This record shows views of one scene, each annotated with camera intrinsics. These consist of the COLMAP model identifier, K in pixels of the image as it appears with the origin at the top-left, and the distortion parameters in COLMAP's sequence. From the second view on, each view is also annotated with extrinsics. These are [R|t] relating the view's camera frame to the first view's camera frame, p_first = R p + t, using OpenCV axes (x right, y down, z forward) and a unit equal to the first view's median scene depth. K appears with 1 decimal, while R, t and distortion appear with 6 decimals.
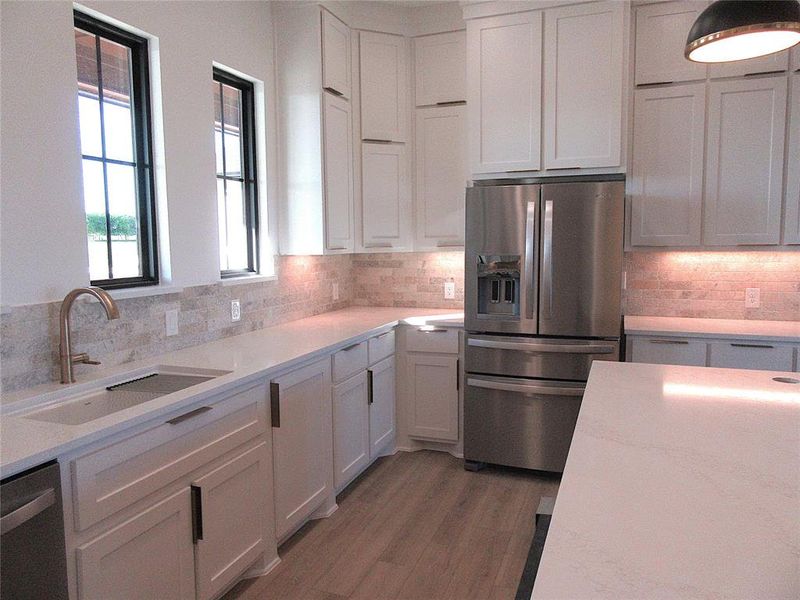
lens RADIAL K [[589.2, 0, 395.0], [0, 589.2, 300.1], [0, 0, 1]] dist [-0.014260, 0.023257]
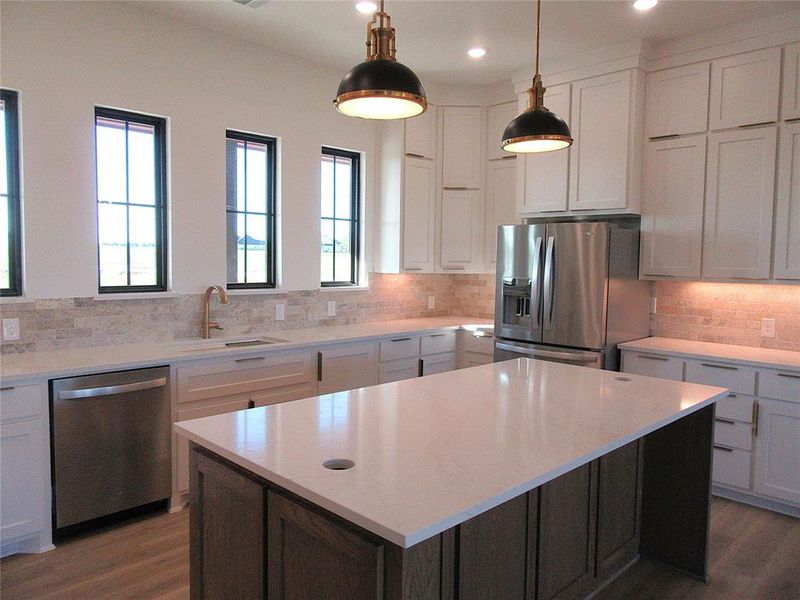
lens RADIAL K [[589.2, 0, 396.8], [0, 589.2, 303.0], [0, 0, 1]] dist [-0.014260, 0.023257]
pose [[0.910069, 0.055442, -0.410731, 0.457261], [-0.066380, 0.997717, -0.012405, 0.009972], [0.409106, 0.038554, 0.911672, -0.267458]]
